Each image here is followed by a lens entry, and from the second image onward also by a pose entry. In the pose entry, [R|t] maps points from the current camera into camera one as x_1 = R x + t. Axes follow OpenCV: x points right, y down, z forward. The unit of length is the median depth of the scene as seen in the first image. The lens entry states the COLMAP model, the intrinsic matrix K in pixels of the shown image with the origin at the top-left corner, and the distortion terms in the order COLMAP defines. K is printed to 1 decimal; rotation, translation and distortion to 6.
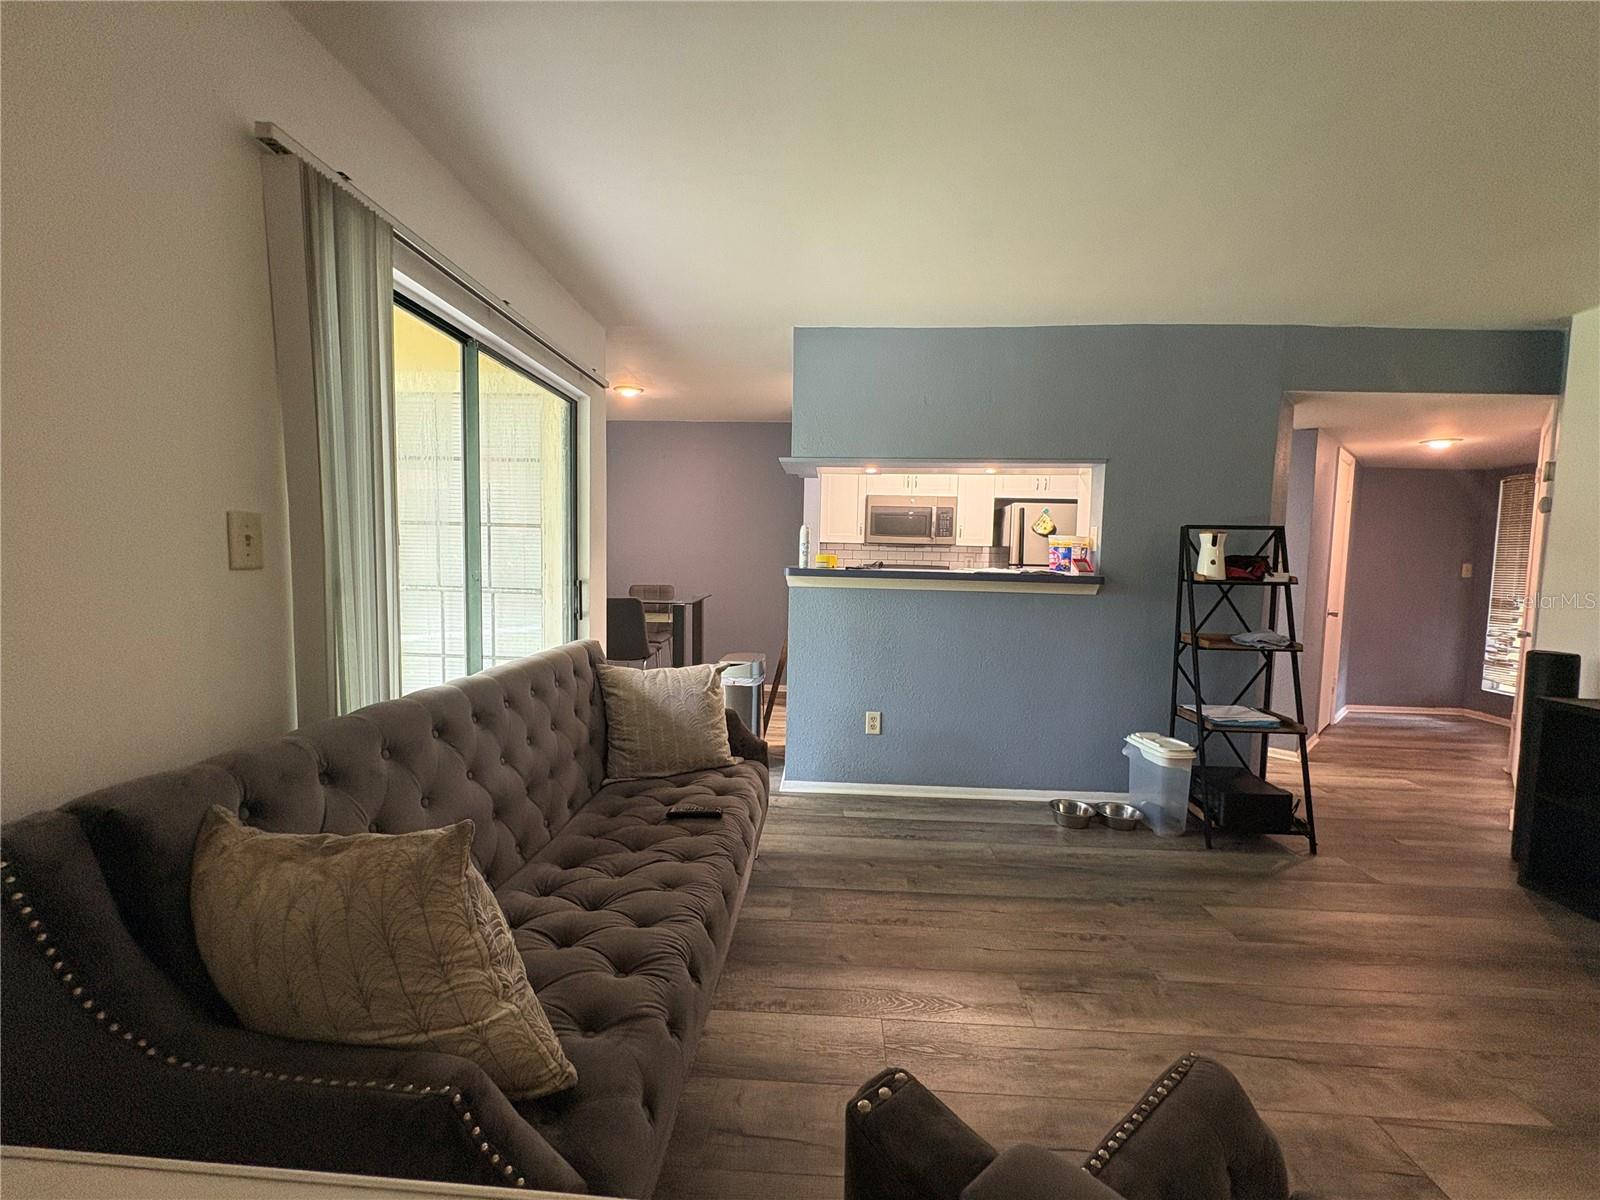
lens RADIAL K [[638.3, 0, 801.7], [0, 638.3, 599.4], [0, 0, 1]] dist [0.000241, -0.000602]
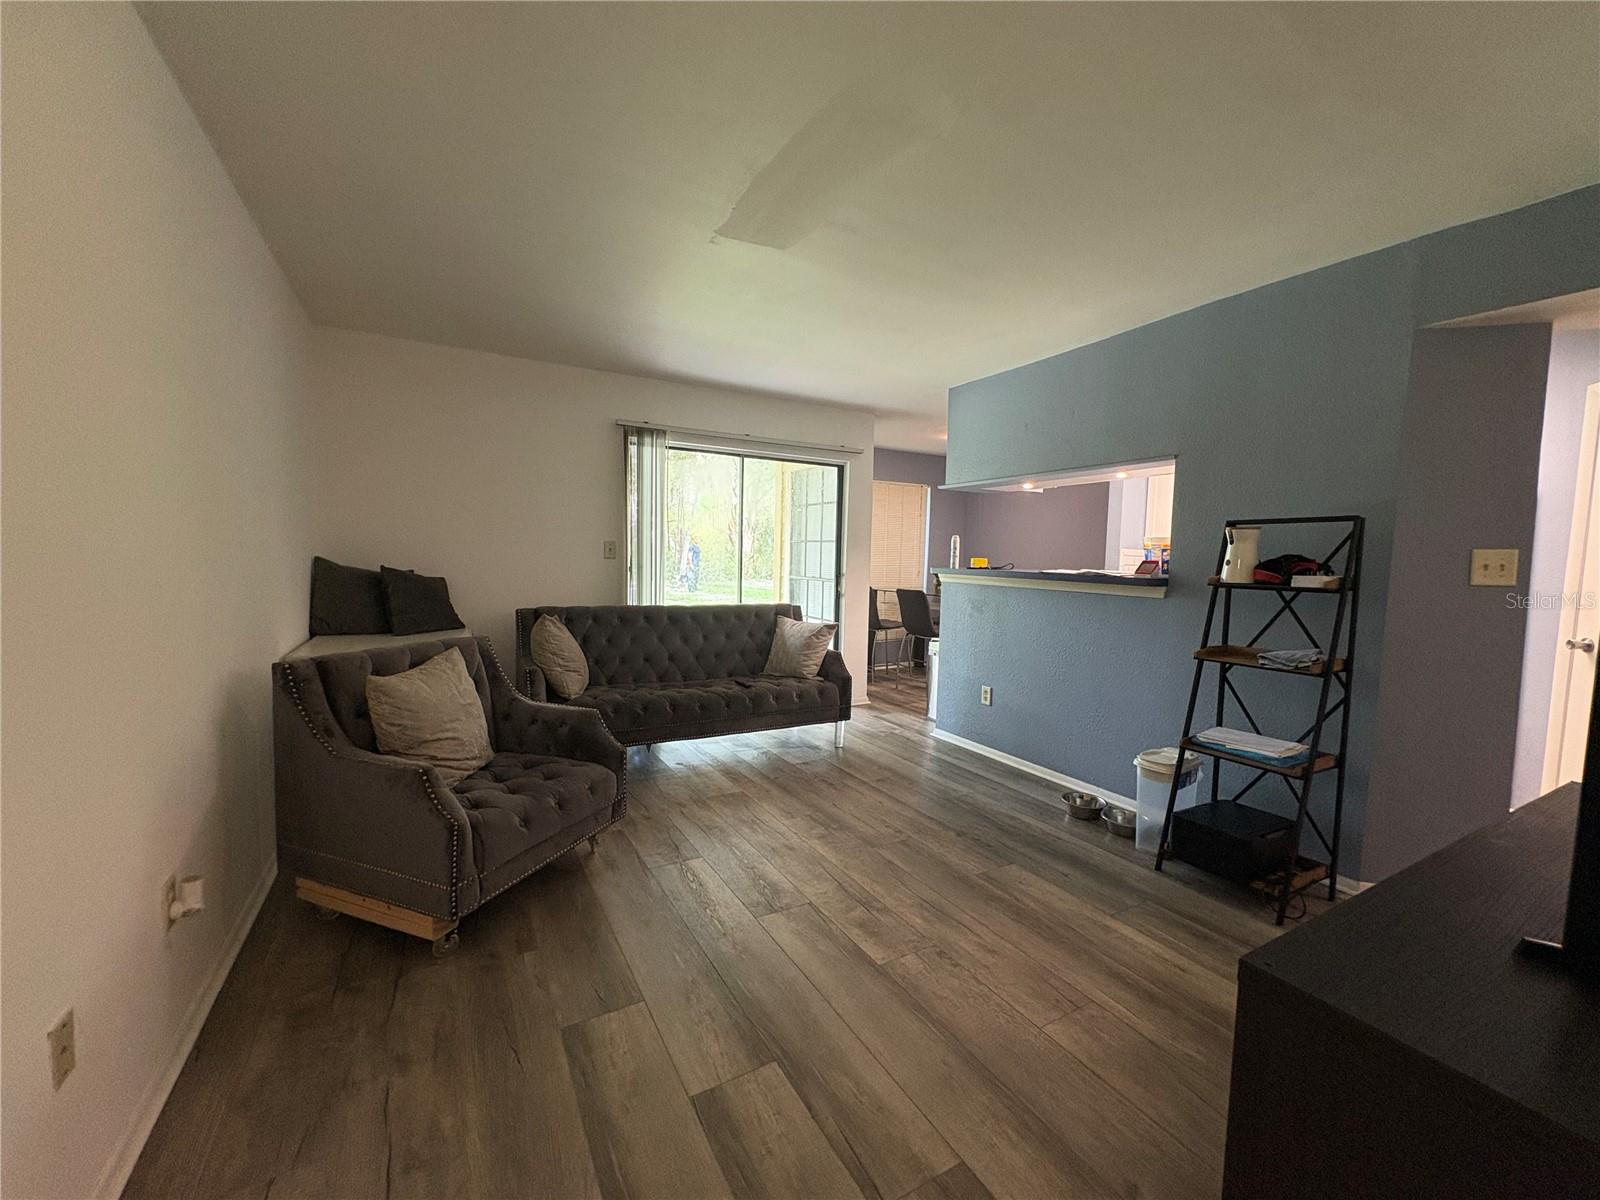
lens RADIAL K [[638.3, 0, 800.5], [0, 638.3, 602.6], [0, 0, 1]] dist [0.000241, -0.000602]
pose [[0.534710, 0.054910, -0.843250, 1.017477], [-0.069177, 0.997382, 0.021081, 0.016517], [0.842199, 0.047061, 0.537108, 0.040962]]
